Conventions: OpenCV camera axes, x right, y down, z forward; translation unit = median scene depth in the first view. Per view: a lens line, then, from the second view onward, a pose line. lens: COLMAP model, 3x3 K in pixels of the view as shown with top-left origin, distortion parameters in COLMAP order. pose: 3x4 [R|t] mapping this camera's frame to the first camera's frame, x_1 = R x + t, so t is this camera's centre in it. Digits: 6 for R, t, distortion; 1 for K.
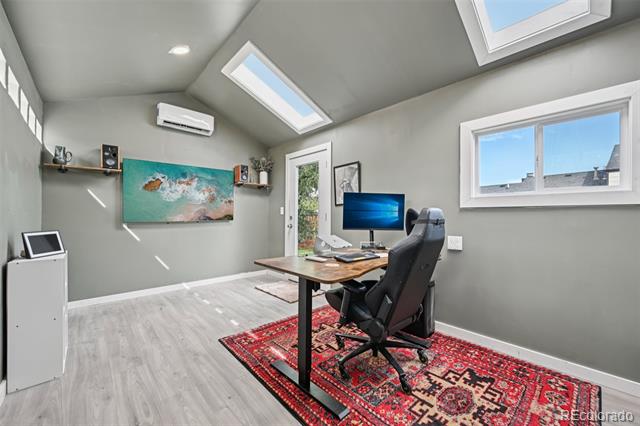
lens RADIAL K [[243.7, 0, 323.2], [0, 243.7, 213.3], [0, 0, 1]] dist [-0.002171, -0.000172]
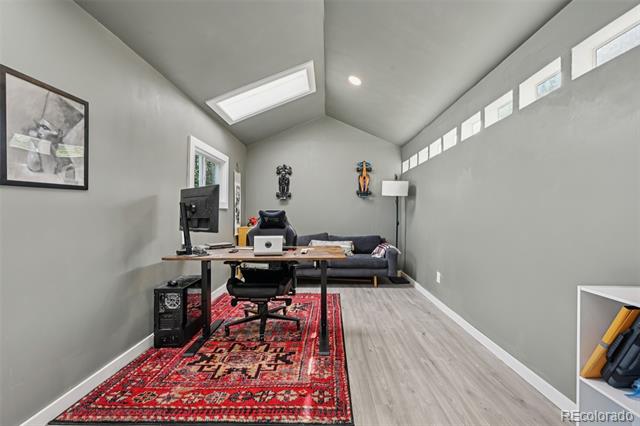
lens RADIAL K [[254.9, 0, 324.1], [0, 254.9, 213.1], [0, 0, 1]] dist [0.000008, 0.000002]
pose [[-0.710613, -0.009517, 0.703519, -0.820177], [-0.019793, 0.999783, -0.006467, 0.004953], [-0.703304, -0.018520, -0.710647, 1.518652]]
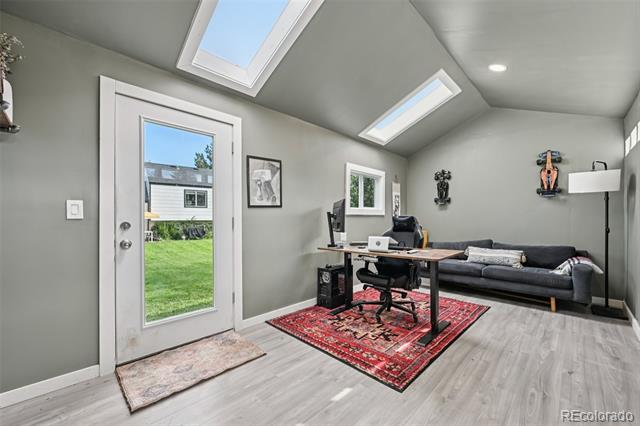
lens RADIAL K [[250.6, 0, 322.4], [0, 250.6, 216.7], [0, 0, 1]] dist [0.000235, 0.000163]
pose [[-0.009323, 0.003544, 0.999950, -1.188290], [-0.007452, 0.999966, -0.003614, 0.000924], [-0.999929, -0.007485, -0.009297, 1.257752]]
